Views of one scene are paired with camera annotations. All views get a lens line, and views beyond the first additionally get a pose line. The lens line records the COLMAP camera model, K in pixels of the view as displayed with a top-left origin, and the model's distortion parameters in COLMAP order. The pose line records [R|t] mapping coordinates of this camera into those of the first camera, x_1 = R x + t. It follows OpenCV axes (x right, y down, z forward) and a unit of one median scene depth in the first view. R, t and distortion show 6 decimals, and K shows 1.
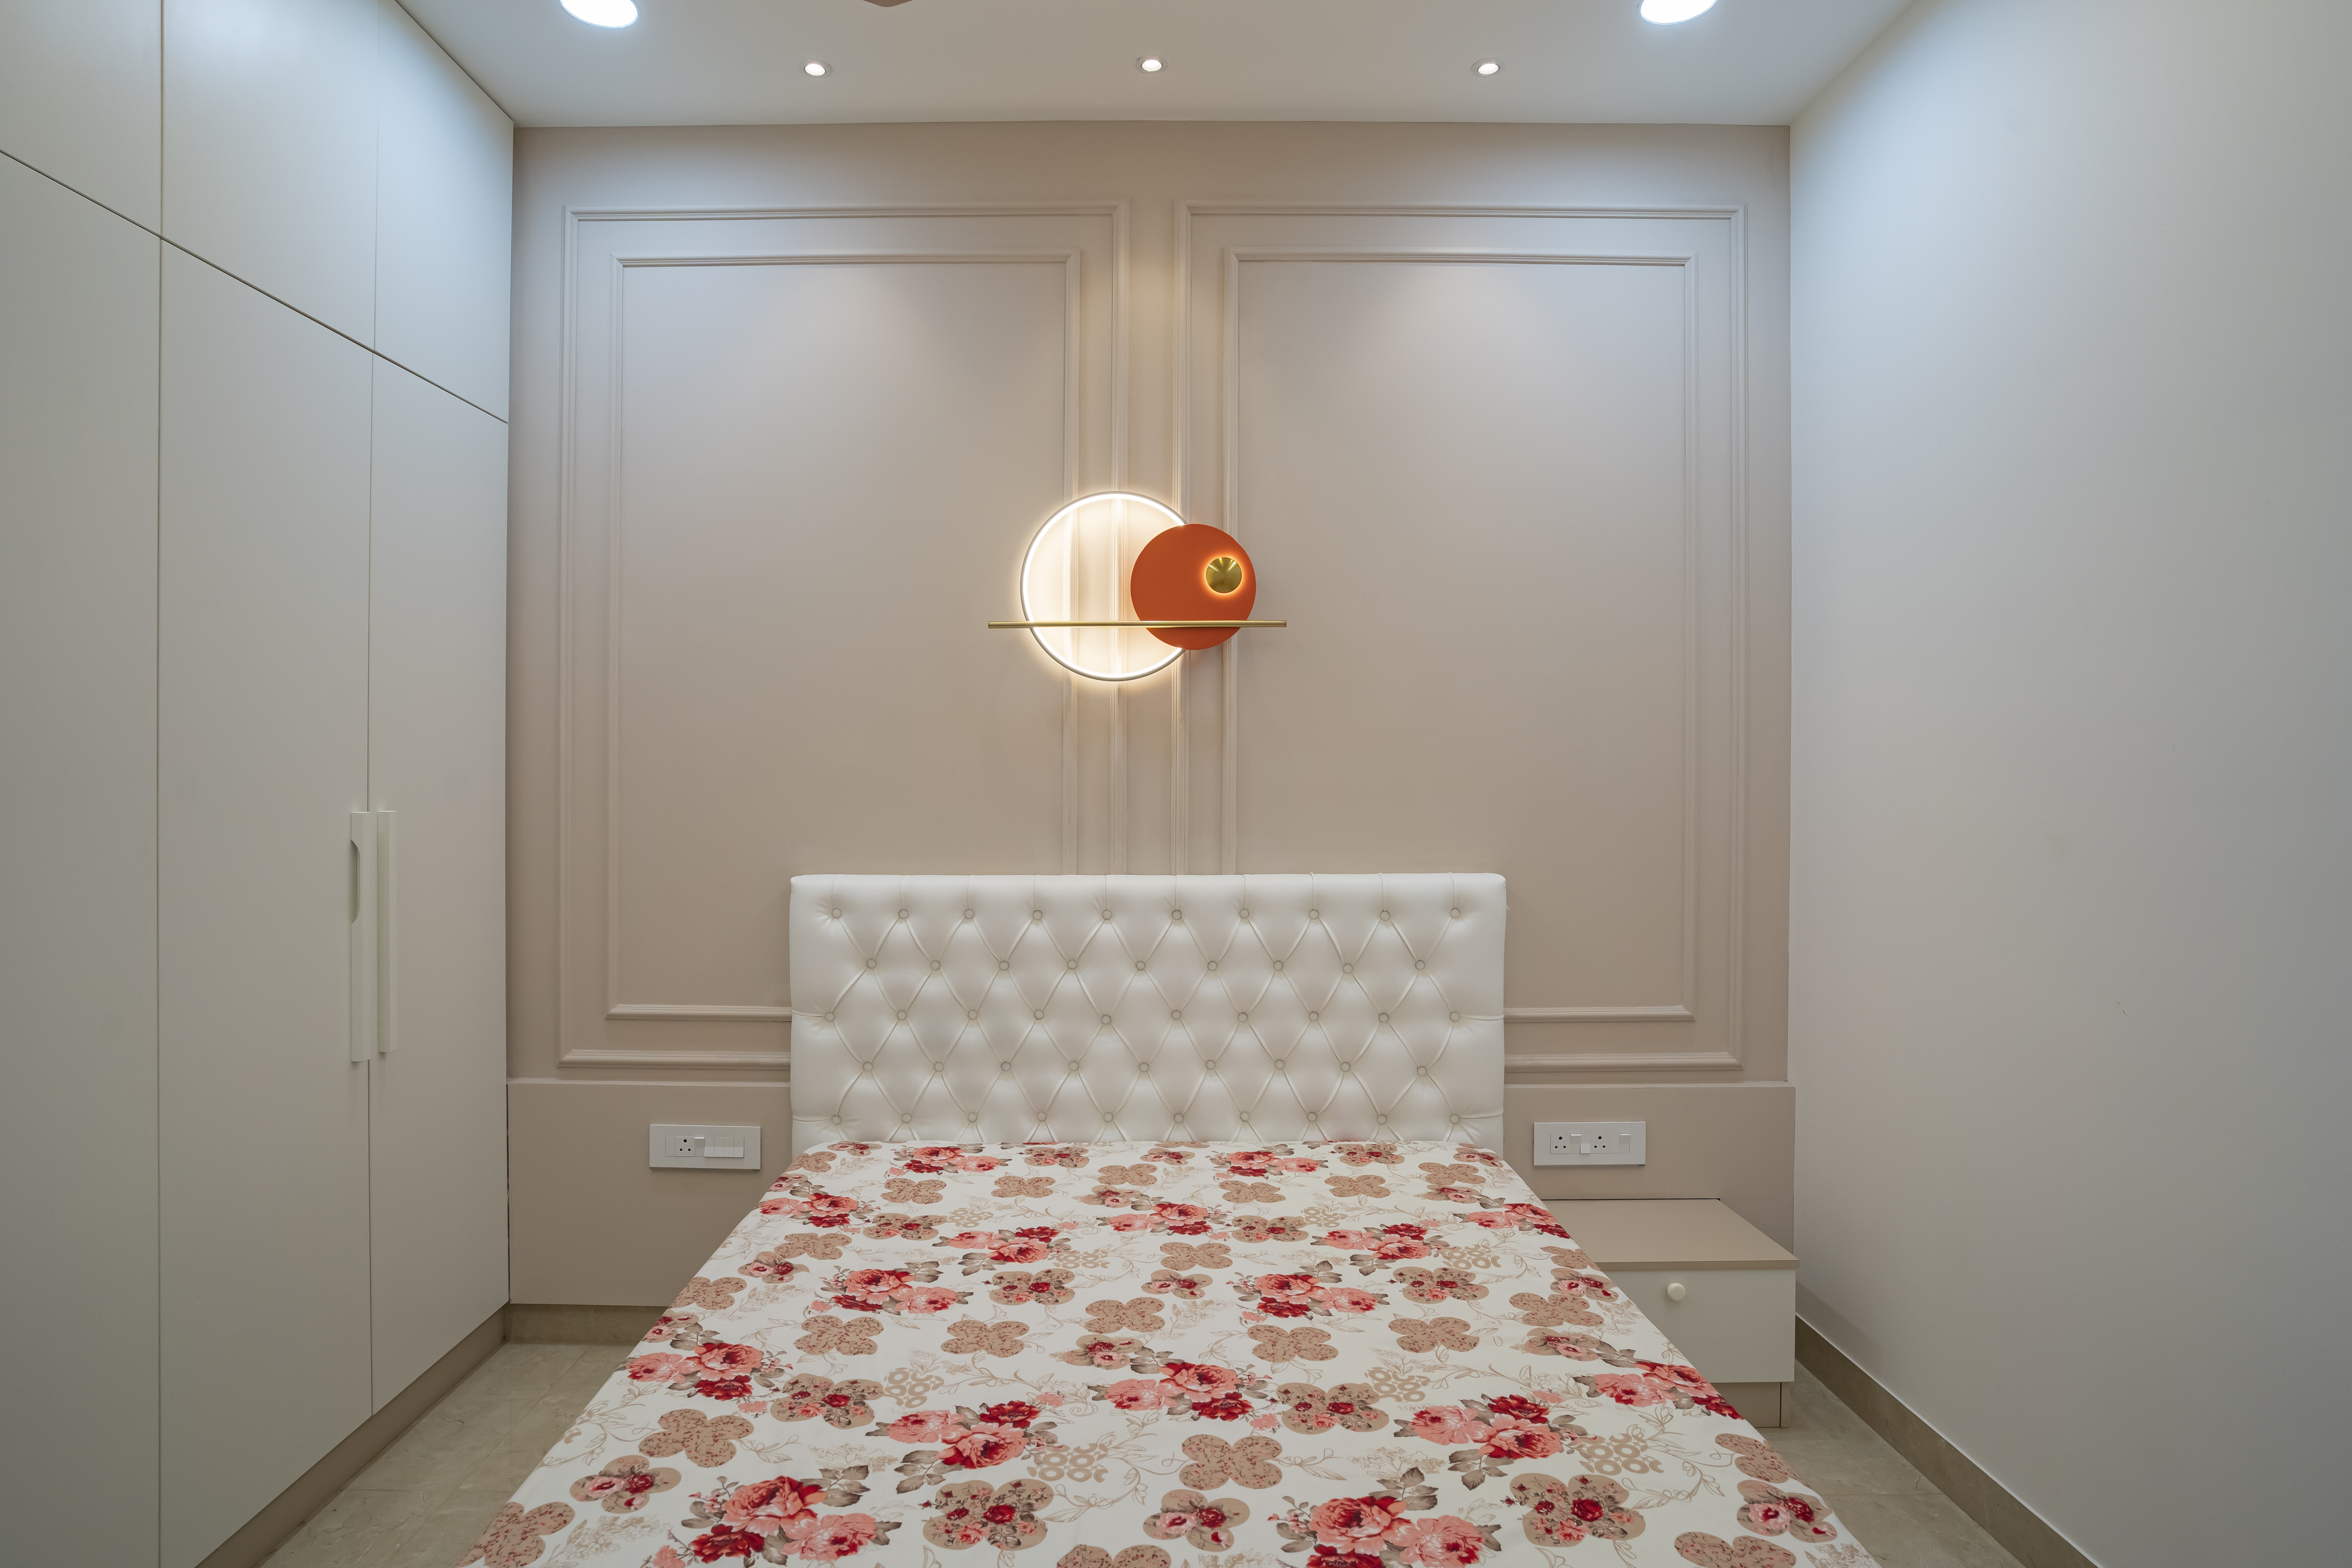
lens RADIAL K [[1227.7, 0, 1194.6], [0, 1227.7, 767.6], [0, 0, 1]] dist [-0.042996, 0.017665]
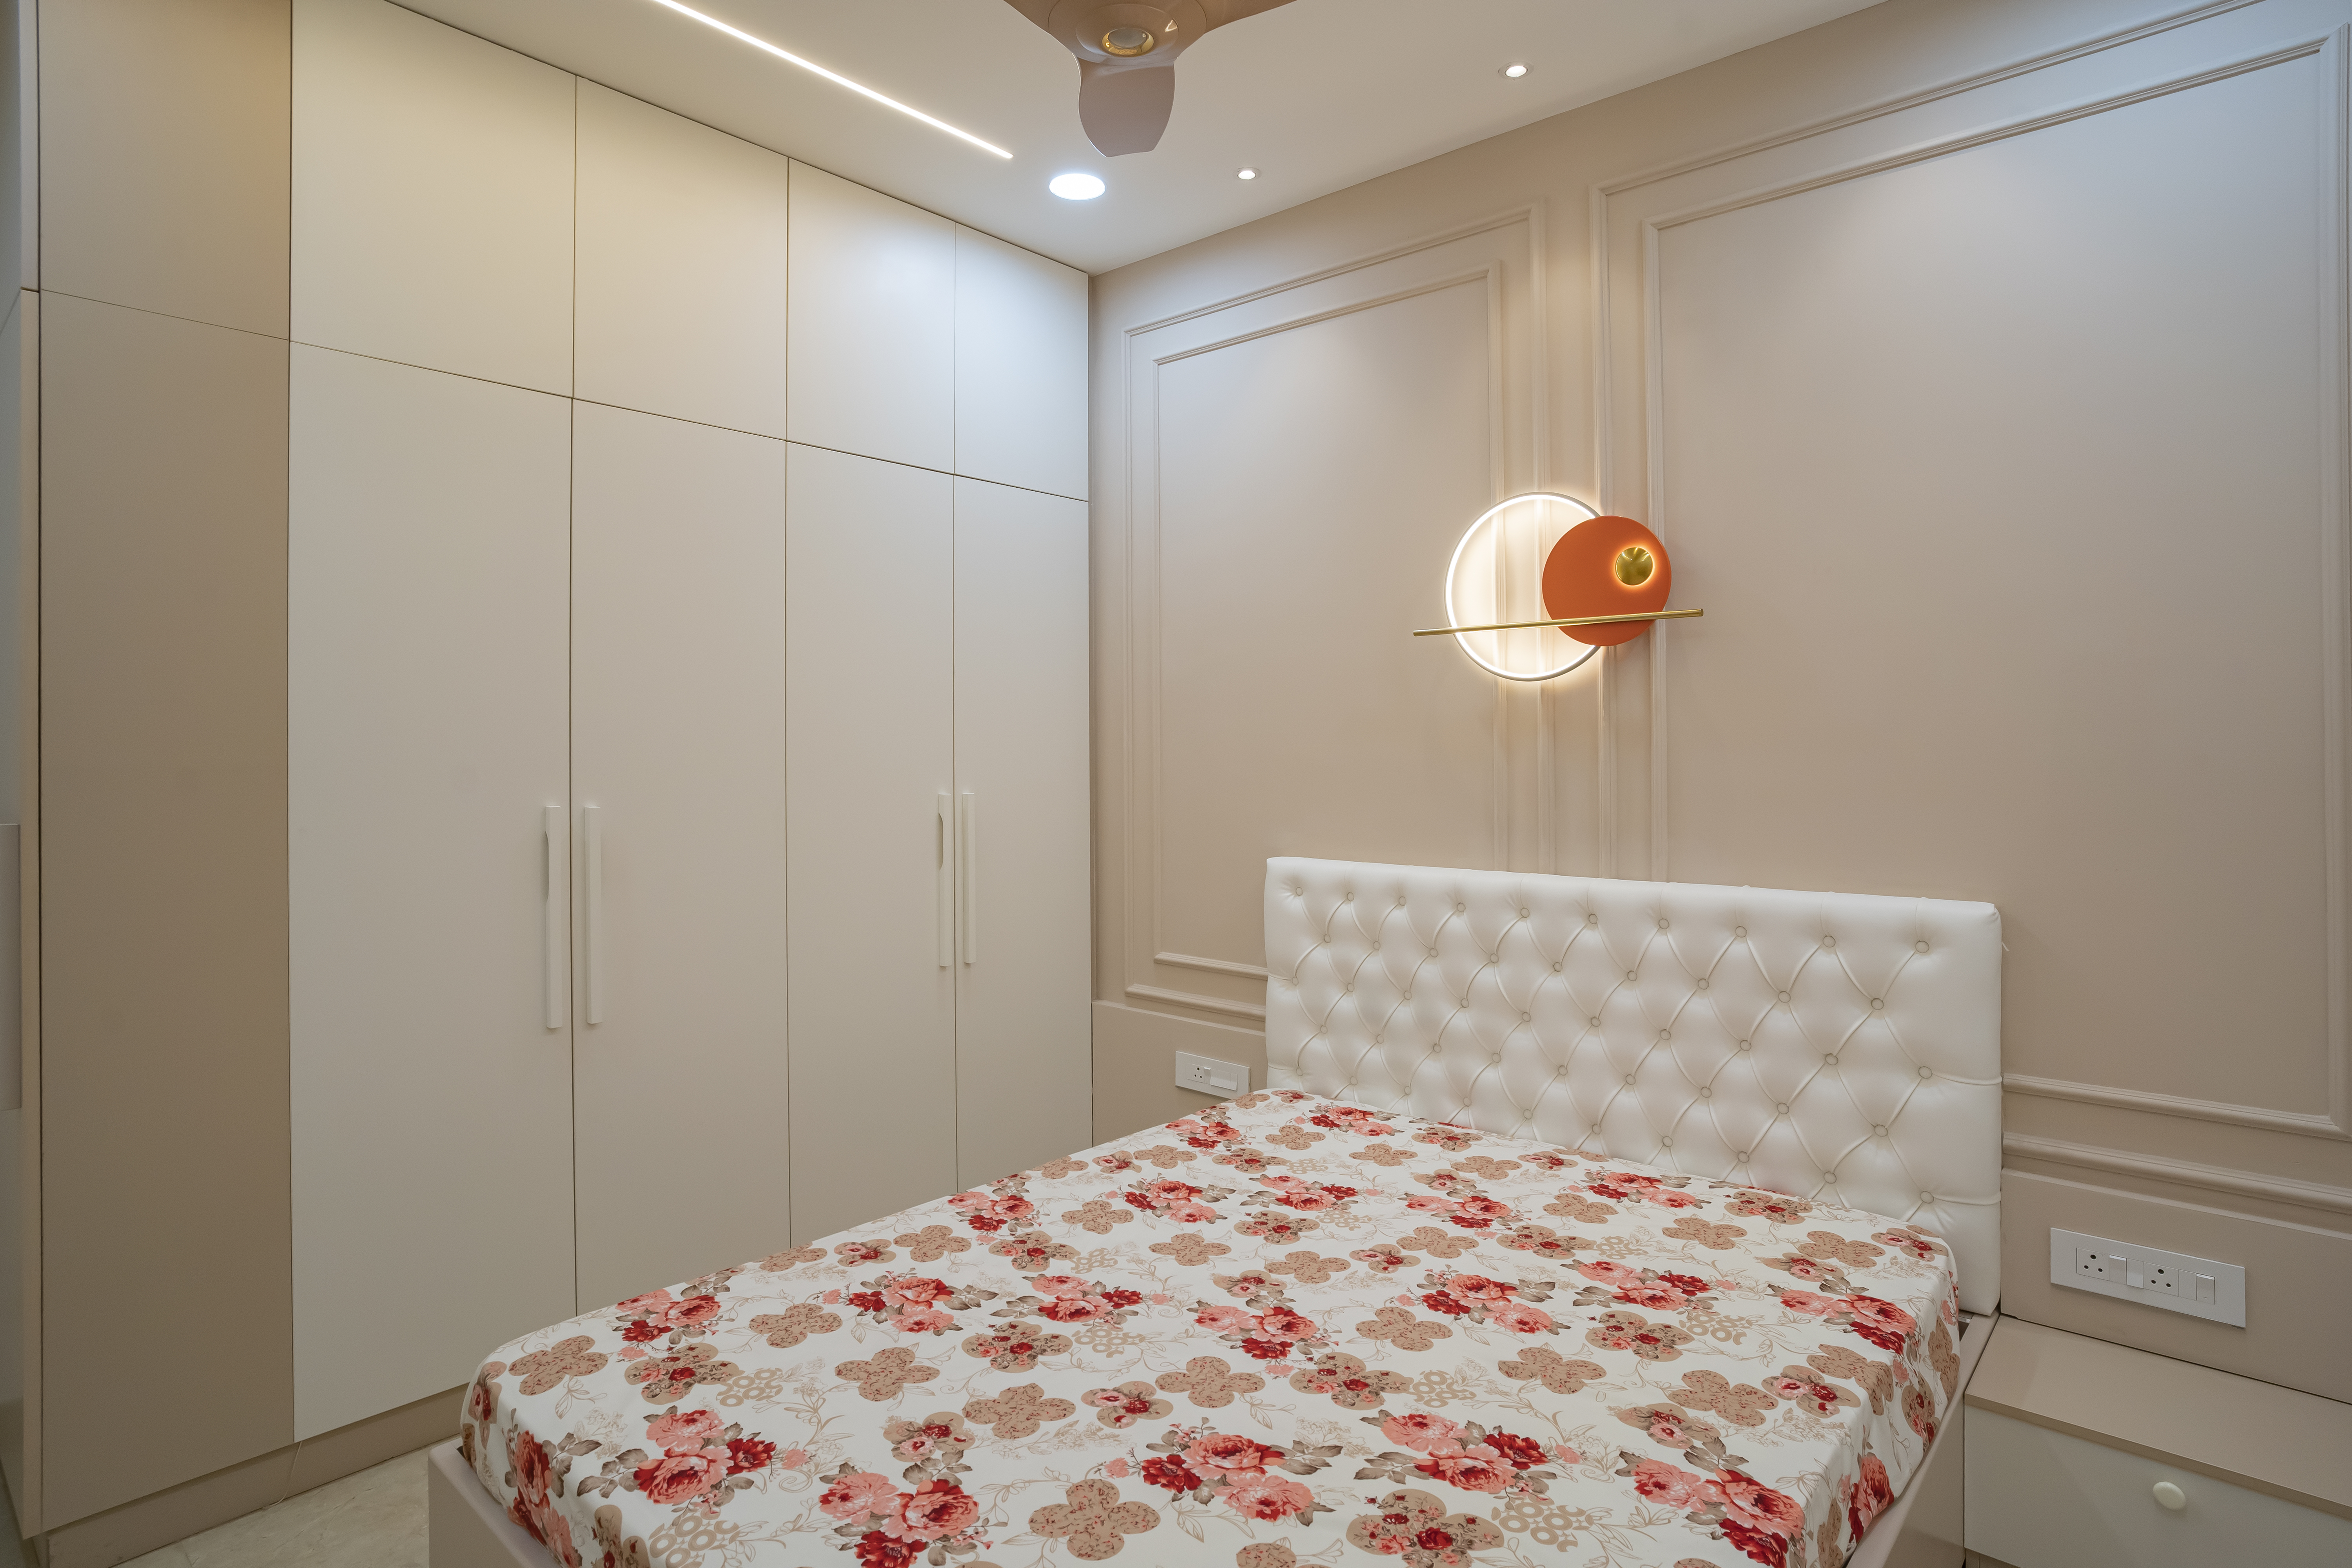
lens RADIAL K [[1227.7, 0, 1185.8], [0, 1227.7, 743.1], [0, 0, 1]] dist [-0.042996, 0.017665]
pose [[0.755852, -0.002893, -0.654736, 0.382419], [-0.003935, 0.999952, -0.008961, -0.009326], [0.654730, 0.009350, 0.755805, 0.058184]]
